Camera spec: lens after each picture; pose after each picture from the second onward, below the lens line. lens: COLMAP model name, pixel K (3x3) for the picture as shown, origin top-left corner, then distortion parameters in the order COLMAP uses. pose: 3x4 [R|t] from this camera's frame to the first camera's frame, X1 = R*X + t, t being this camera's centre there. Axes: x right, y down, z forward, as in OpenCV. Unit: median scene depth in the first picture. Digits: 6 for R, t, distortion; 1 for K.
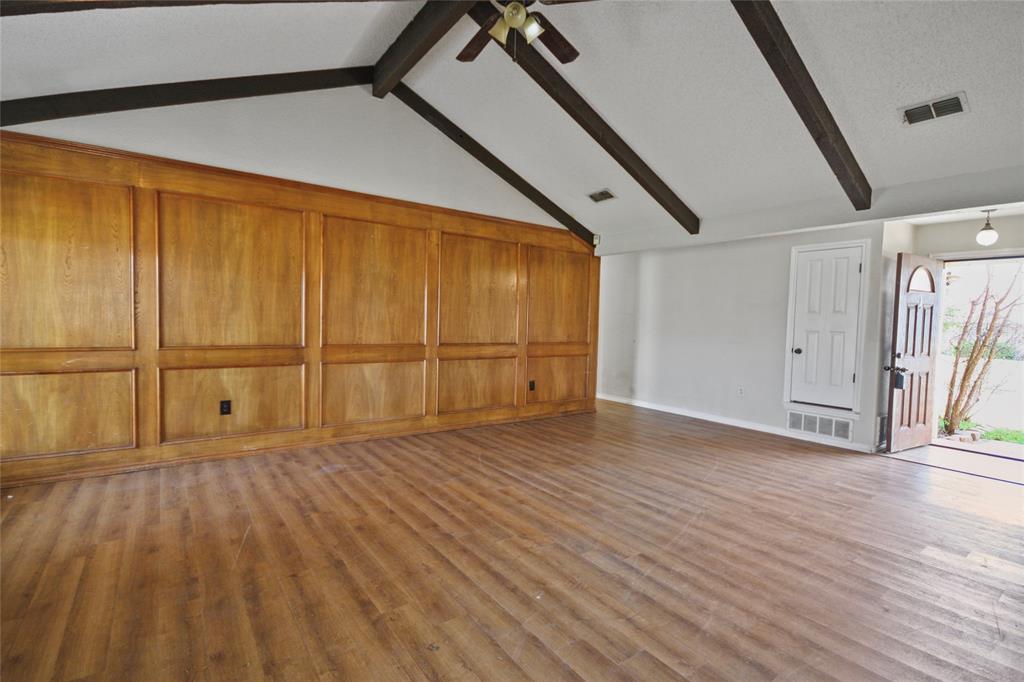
lens RADIAL K [[489.0, 0, 505.7], [0, 489.0, 339.1], [0, 0, 1]] dist [-0.001698, -0.000092]
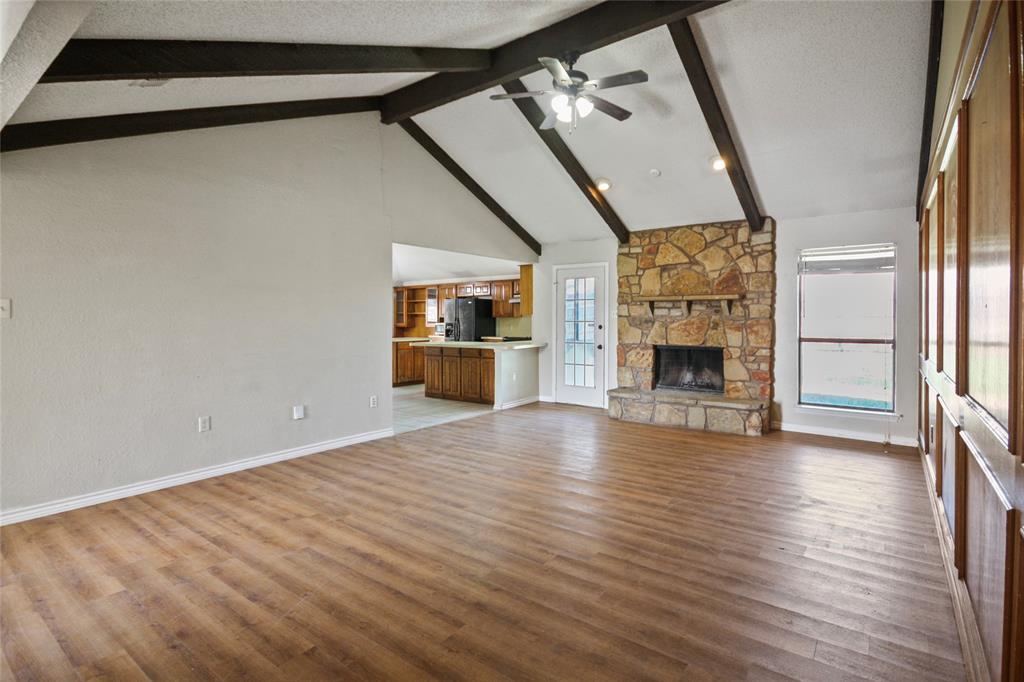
lens RADIAL K [[489.0, 0, 512.8], [0, 489.0, 334.6], [0, 0, 1]] dist [-0.001698, -0.000092]
pose [[-0.955345, -0.019650, -0.294840, 0.485401], [-0.036194, 0.998055, 0.050761, -0.061074], [0.293269, 0.059166, -0.954197, 1.993132]]
